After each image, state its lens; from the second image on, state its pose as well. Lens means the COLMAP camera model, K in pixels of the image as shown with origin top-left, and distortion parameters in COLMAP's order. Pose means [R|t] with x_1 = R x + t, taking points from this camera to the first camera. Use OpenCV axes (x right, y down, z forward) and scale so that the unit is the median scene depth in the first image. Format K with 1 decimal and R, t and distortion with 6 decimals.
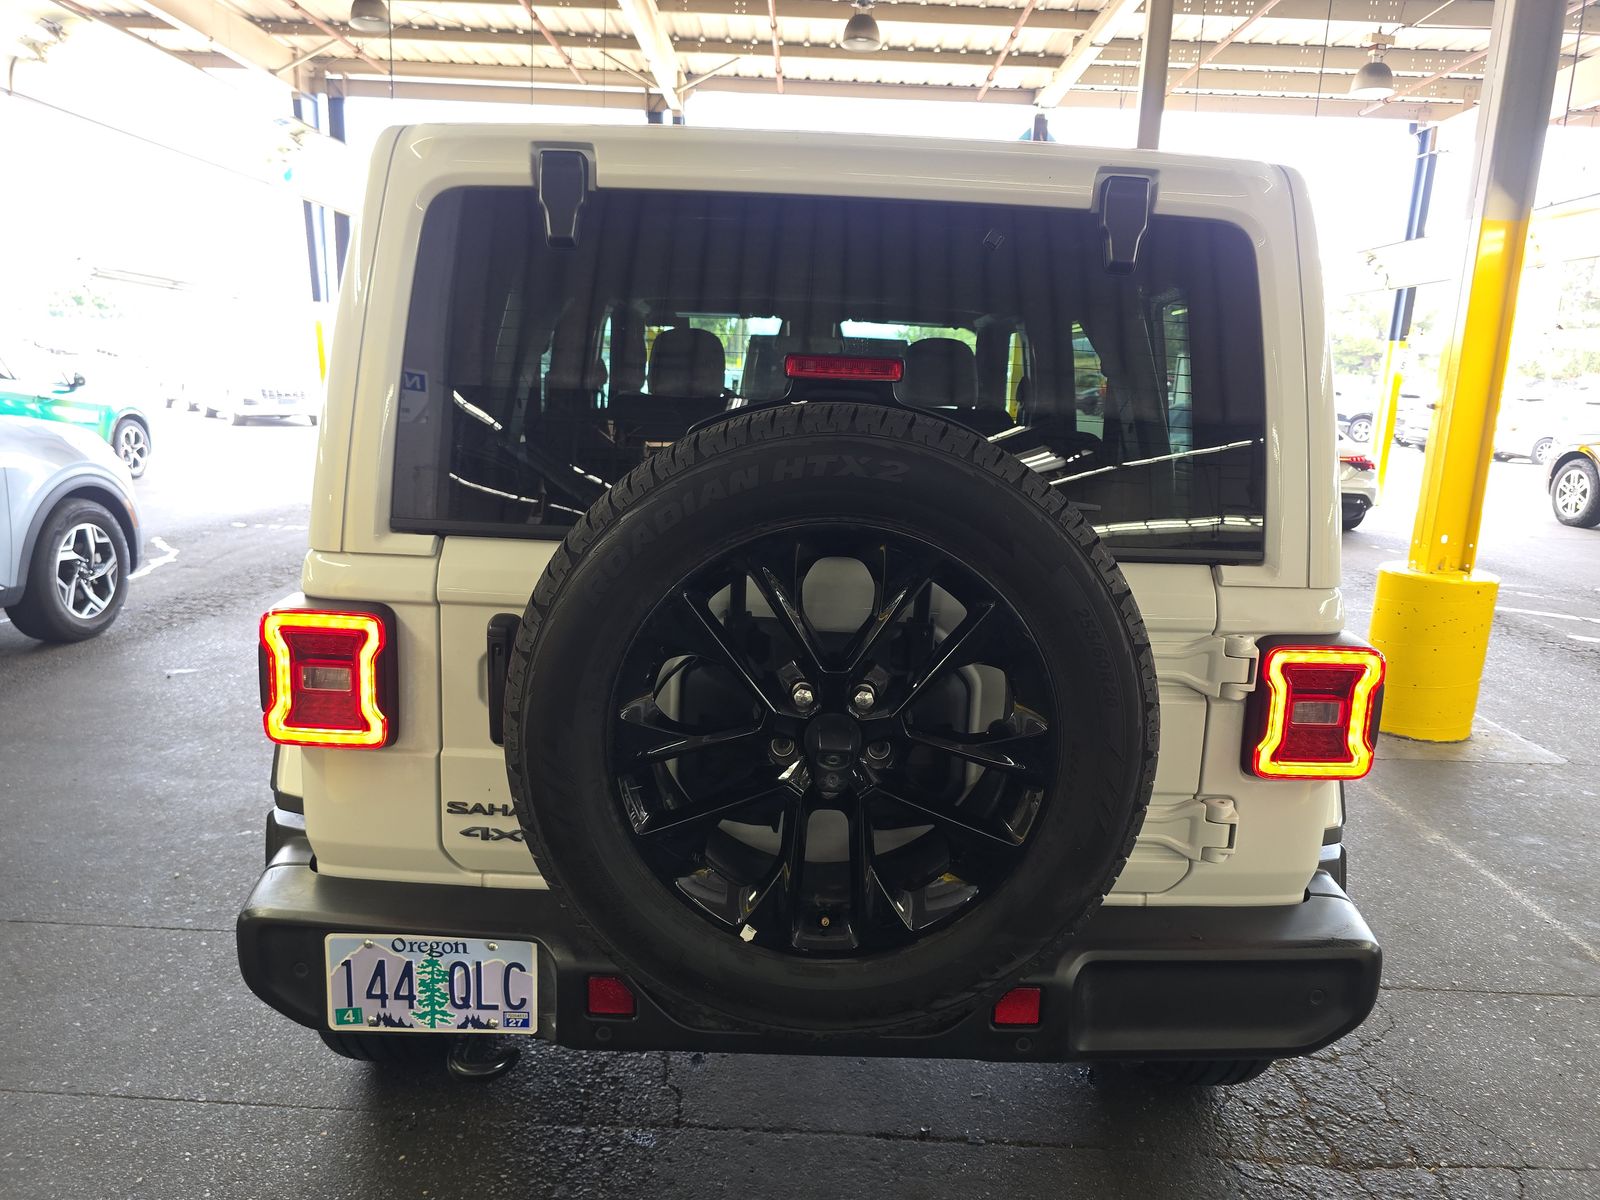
lens RADIAL K [[1076.4, 0, 803.0], [0, 1076.4, 611.9], [0, 0, 1]] dist [0.022544, -0.024185]
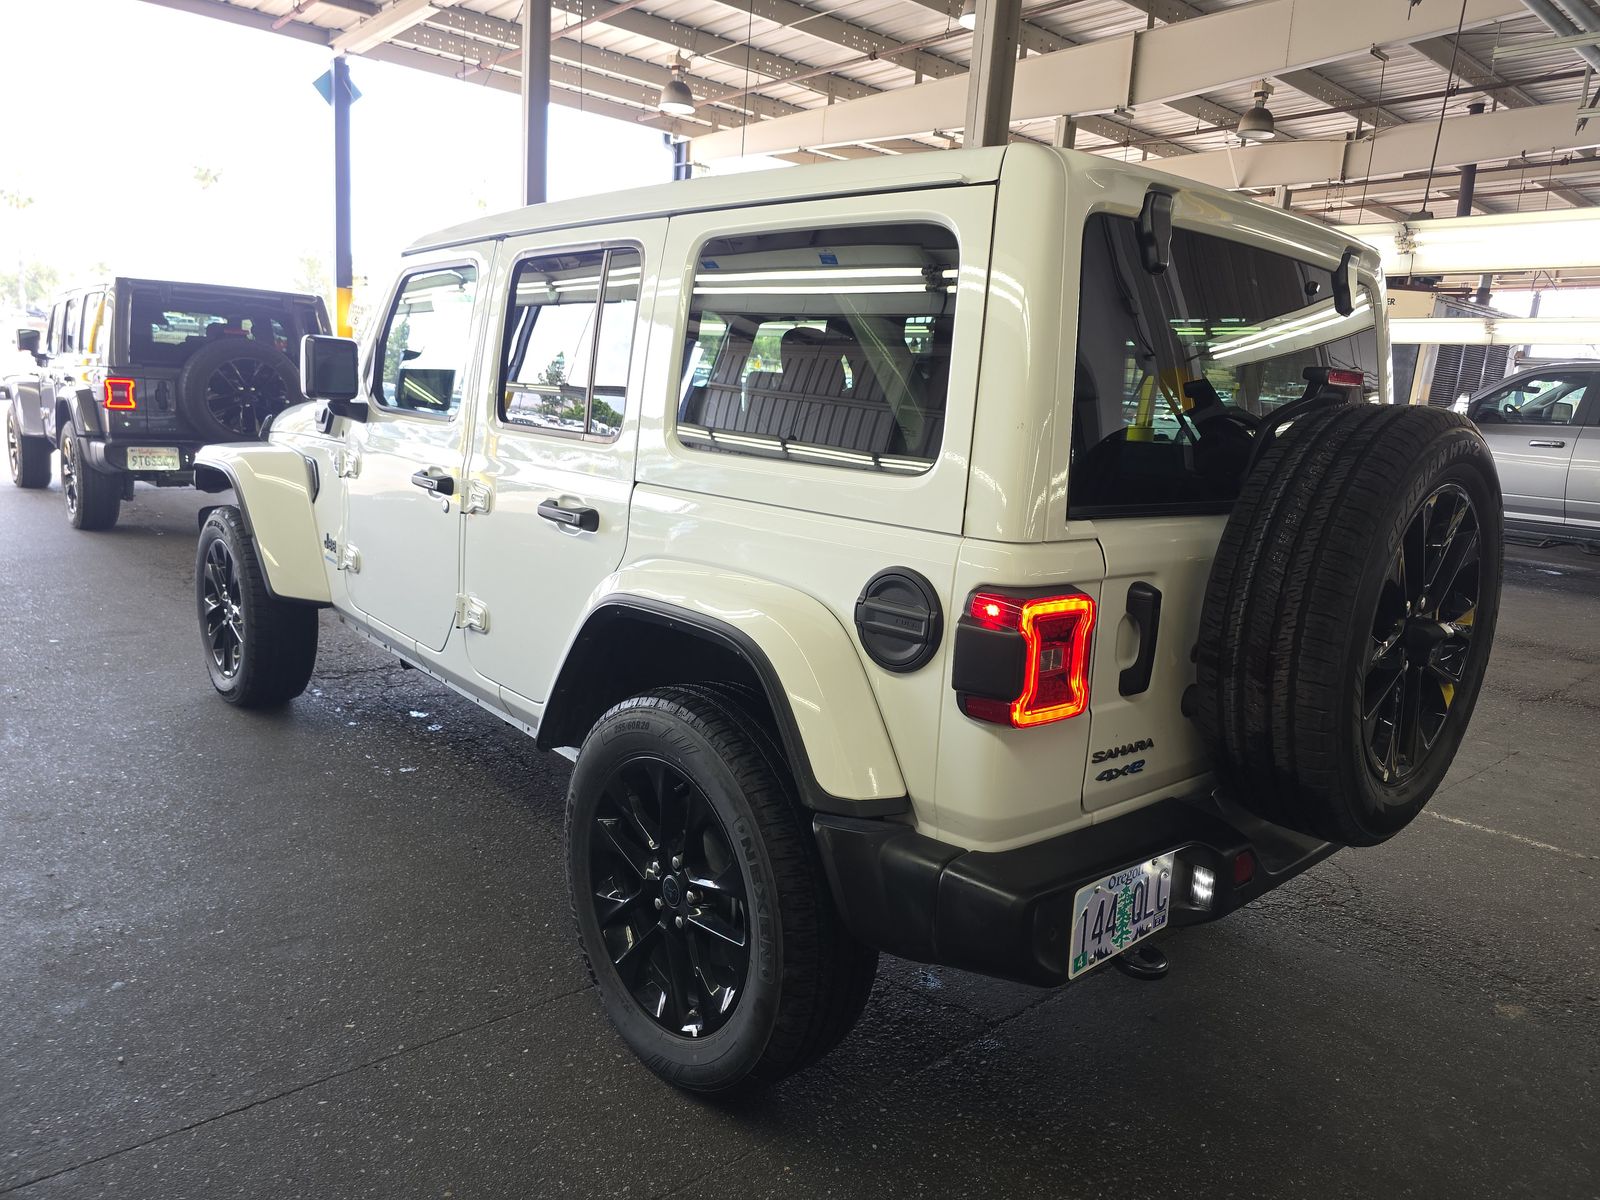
lens RADIAL K [[1076.4, 0, 799.1], [0, 1076.4, 598.5], [0, 0, 1]] dist [0.022544, -0.024185]
pose [[0.744497, -0.119715, 0.656805, -0.412336], [0.105935, 0.992511, 0.060824, -0.027980], [-0.659167, 0.024296, 0.751604, 0.112390]]
